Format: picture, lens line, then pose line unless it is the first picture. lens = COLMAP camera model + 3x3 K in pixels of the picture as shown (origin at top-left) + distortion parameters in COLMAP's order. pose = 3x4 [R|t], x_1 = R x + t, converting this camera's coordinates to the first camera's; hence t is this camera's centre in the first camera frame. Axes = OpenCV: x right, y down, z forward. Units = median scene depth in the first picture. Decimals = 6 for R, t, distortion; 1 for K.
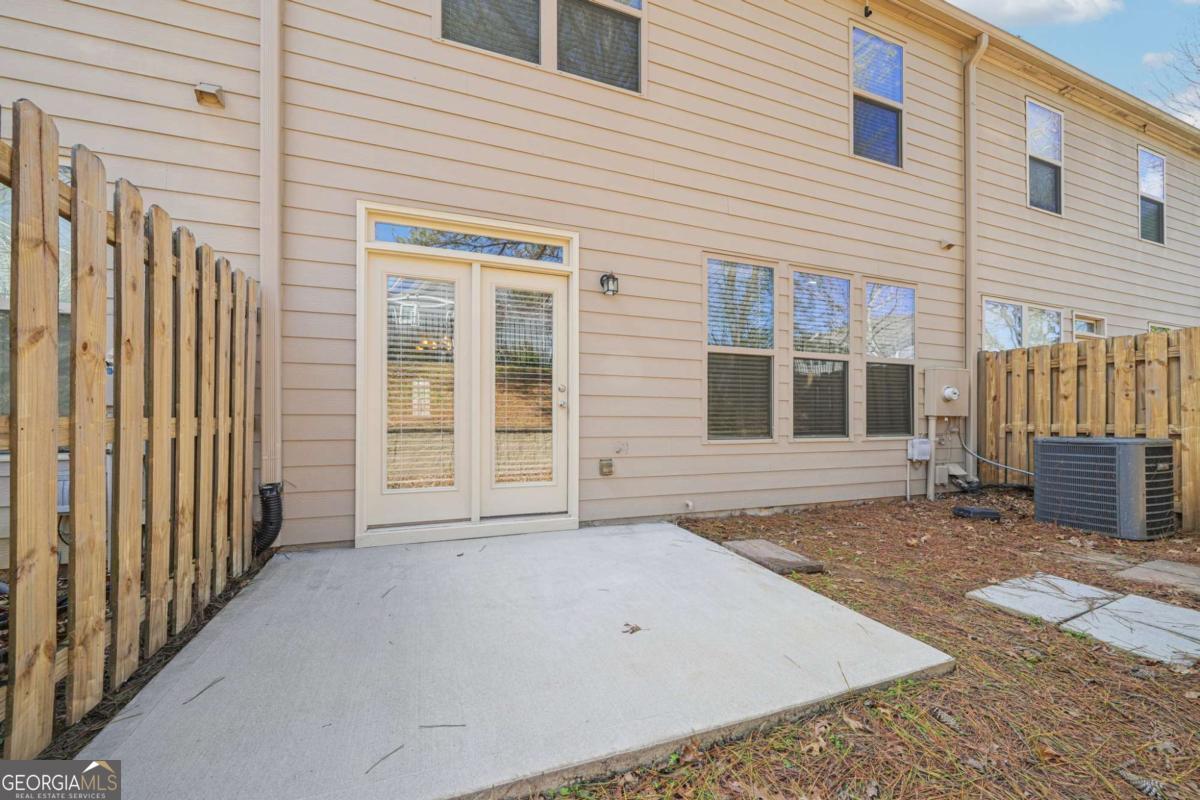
lens RADIAL K [[448.2, 0, 627.0], [0, 448.2, 414.5], [0, 0, 1]] dist [-0.002468, -0.000288]
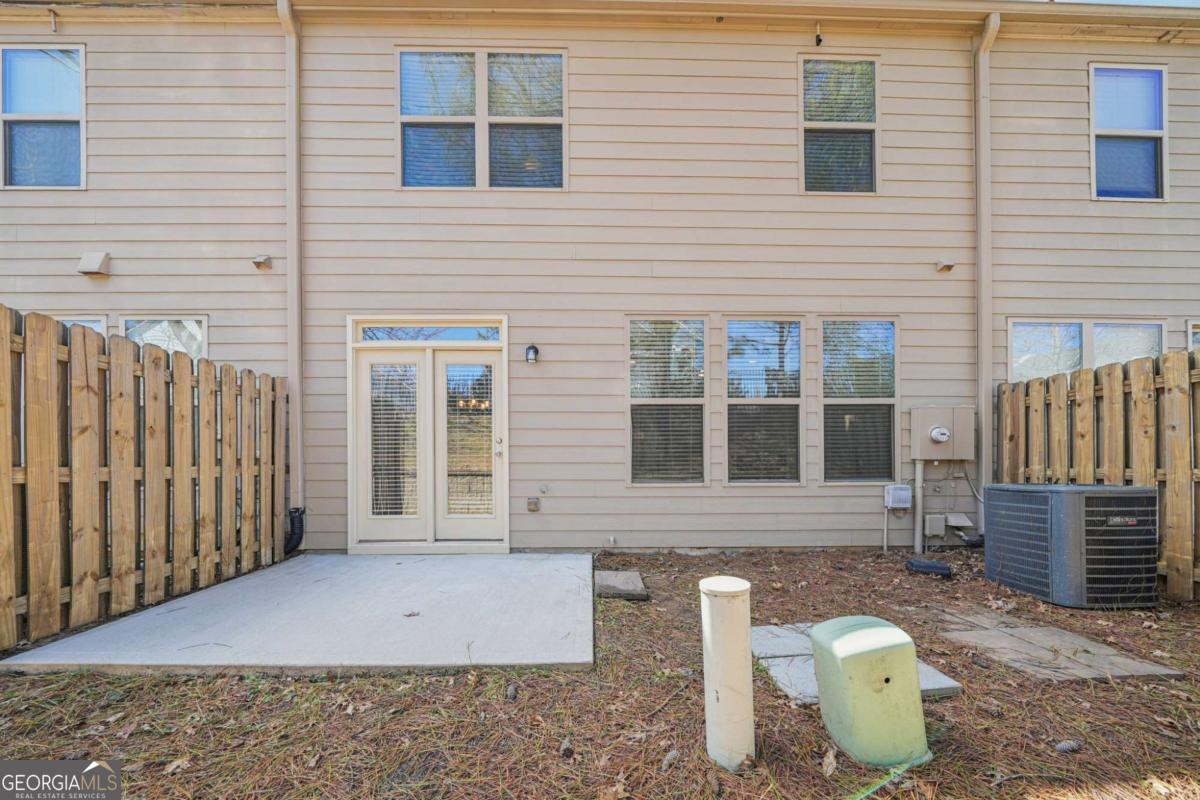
lens RADIAL K [[431.6, 0, 598.2], [0, 431.6, 462.1], [0, 0, 1]] dist [-0.003933, -0.000286]
pose [[0.945090, -0.006020, -0.326754, 0.453615], [0.008499, 0.999945, 0.006159, -0.003205], [0.326699, -0.008597, 0.945089, -0.042232]]
